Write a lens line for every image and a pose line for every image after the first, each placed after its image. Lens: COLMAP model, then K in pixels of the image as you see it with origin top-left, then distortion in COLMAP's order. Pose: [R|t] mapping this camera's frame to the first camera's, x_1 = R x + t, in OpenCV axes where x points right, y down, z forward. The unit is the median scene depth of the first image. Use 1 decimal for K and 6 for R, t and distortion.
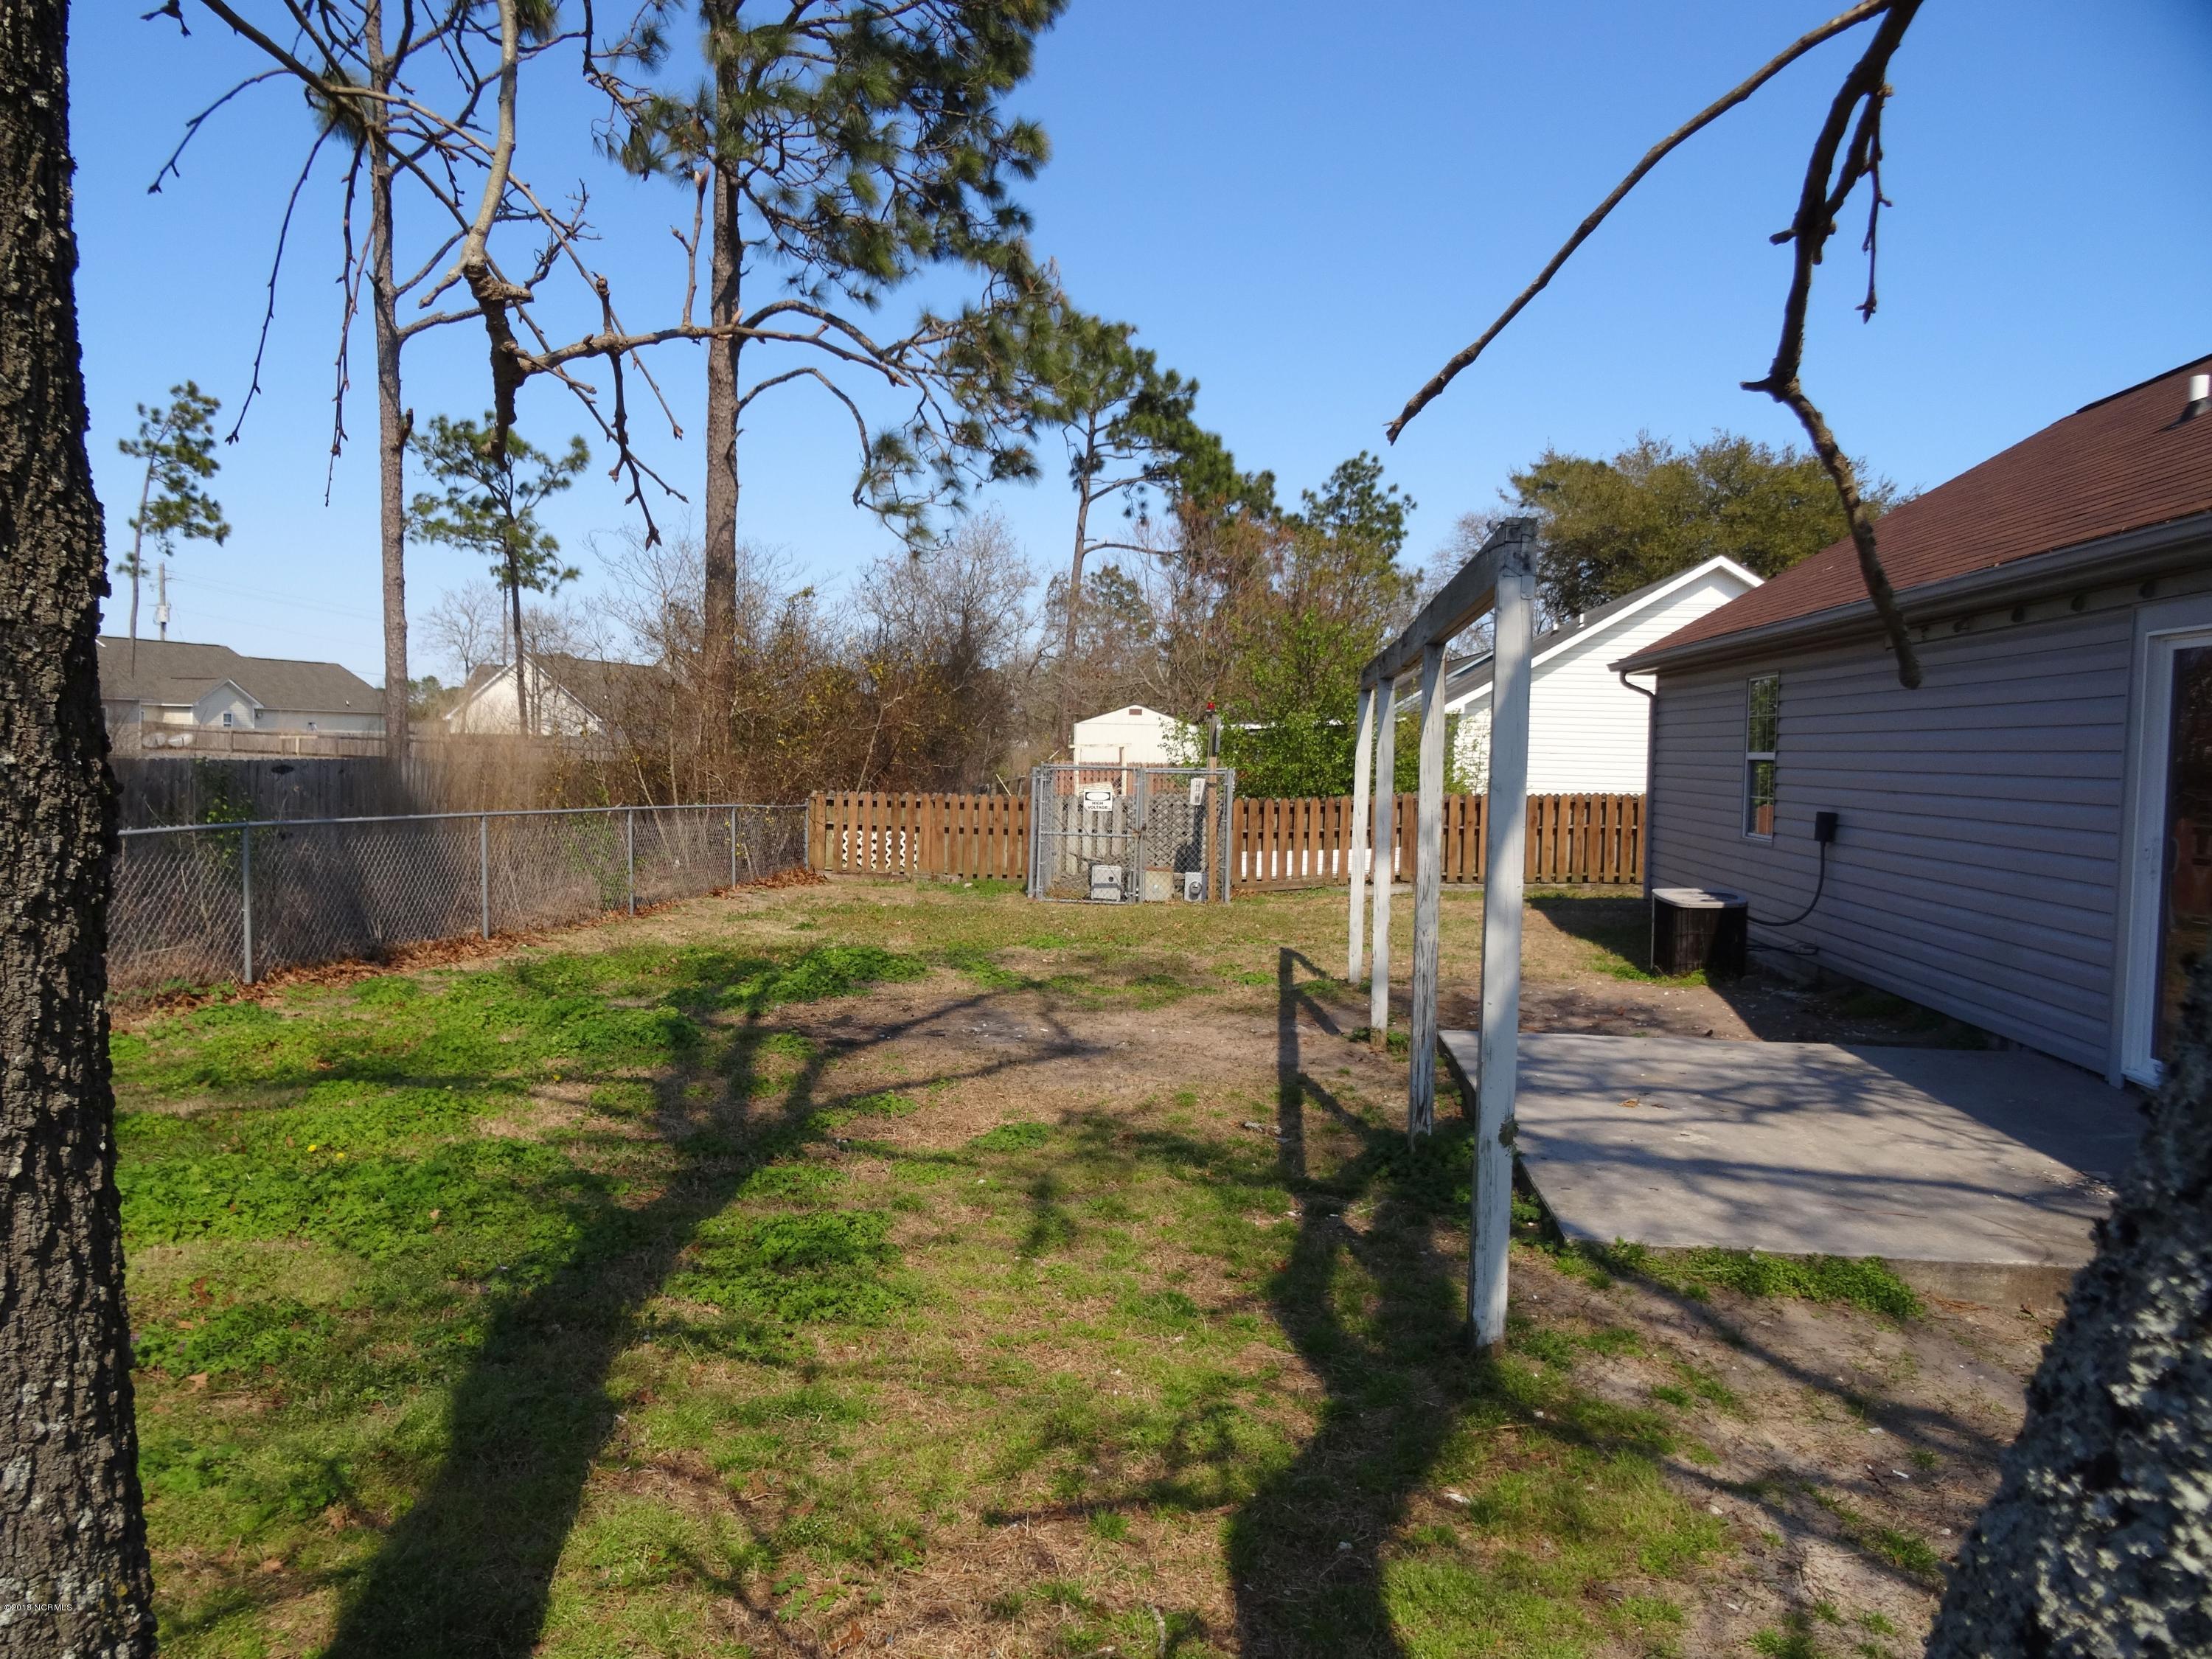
lens RADIAL K [[1653.6, 0, 1097.0], [0, 1653.6, 831.7], [0, 0, 1]] dist [0.057385, -0.034098]
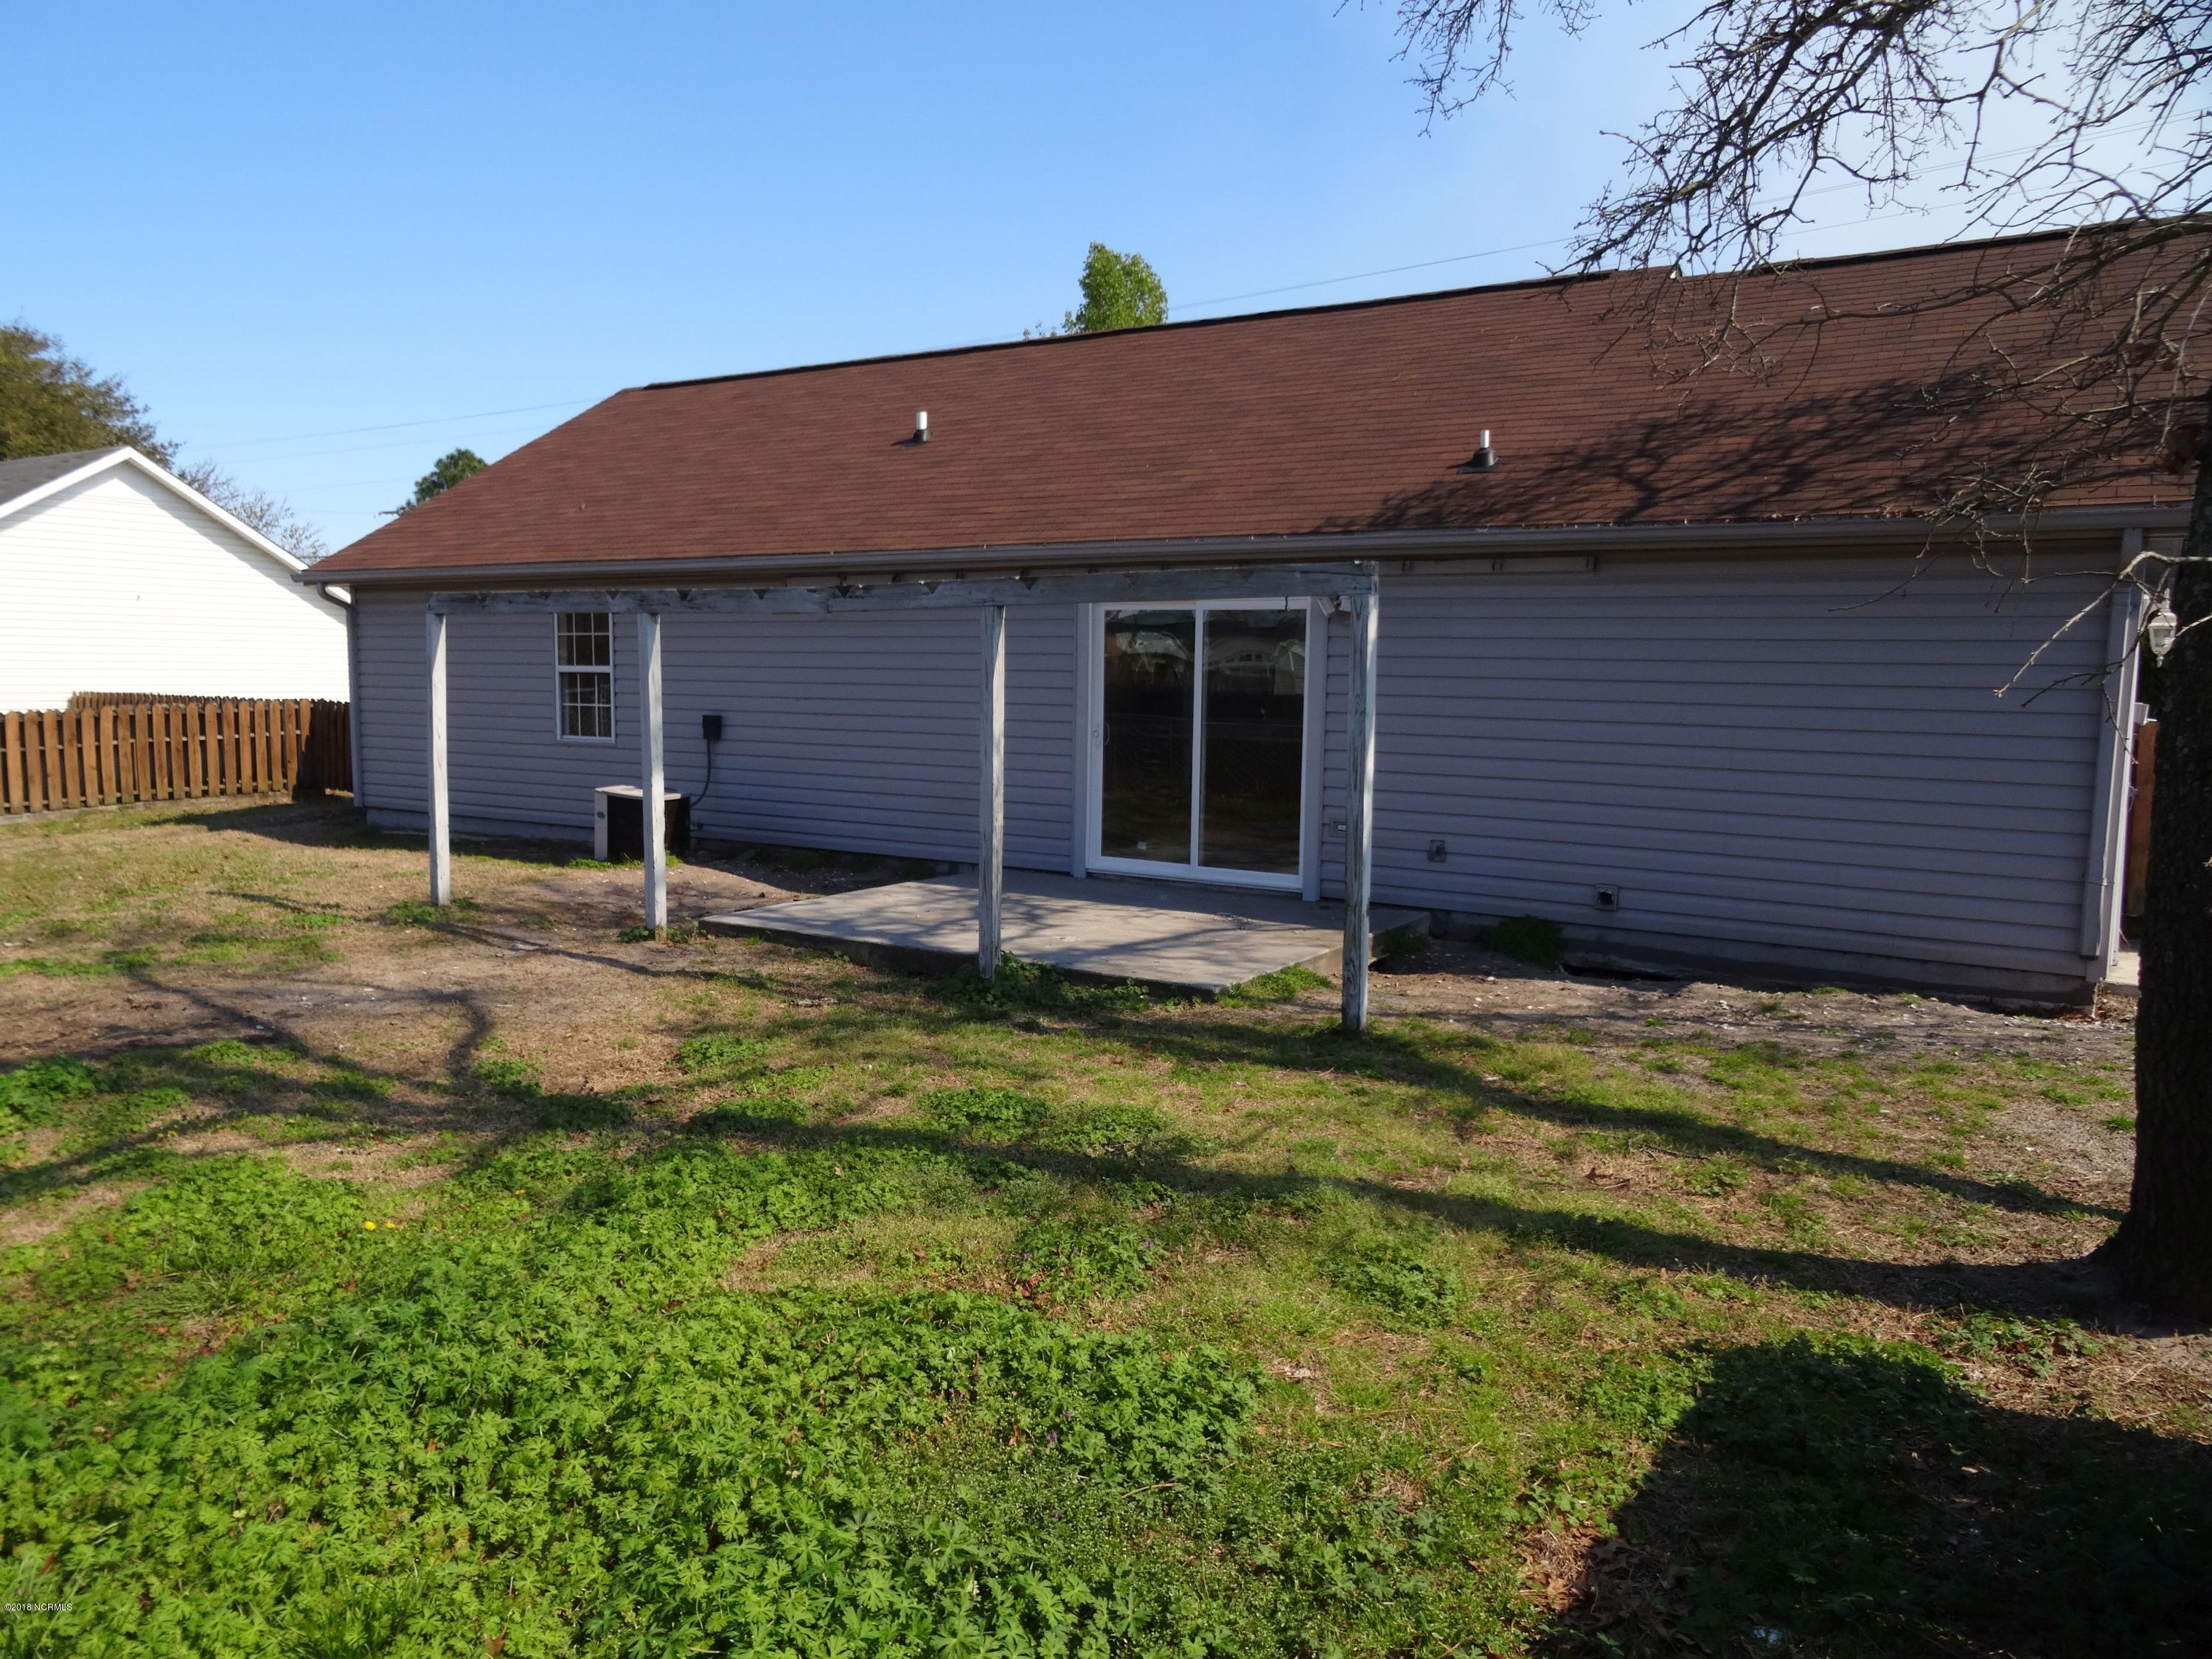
lens RADIAL K [[1653.6, 0, 1097.2], [0, 1653.6, 837.2], [0, 0, 1]] dist [0.057385, -0.034098]
pose [[0.449620, -0.110935, 0.886304, -0.616990], [0.048703, 0.993826, 0.099686, -0.035660], [-0.891891, -0.001655, 0.452247, 0.196785]]
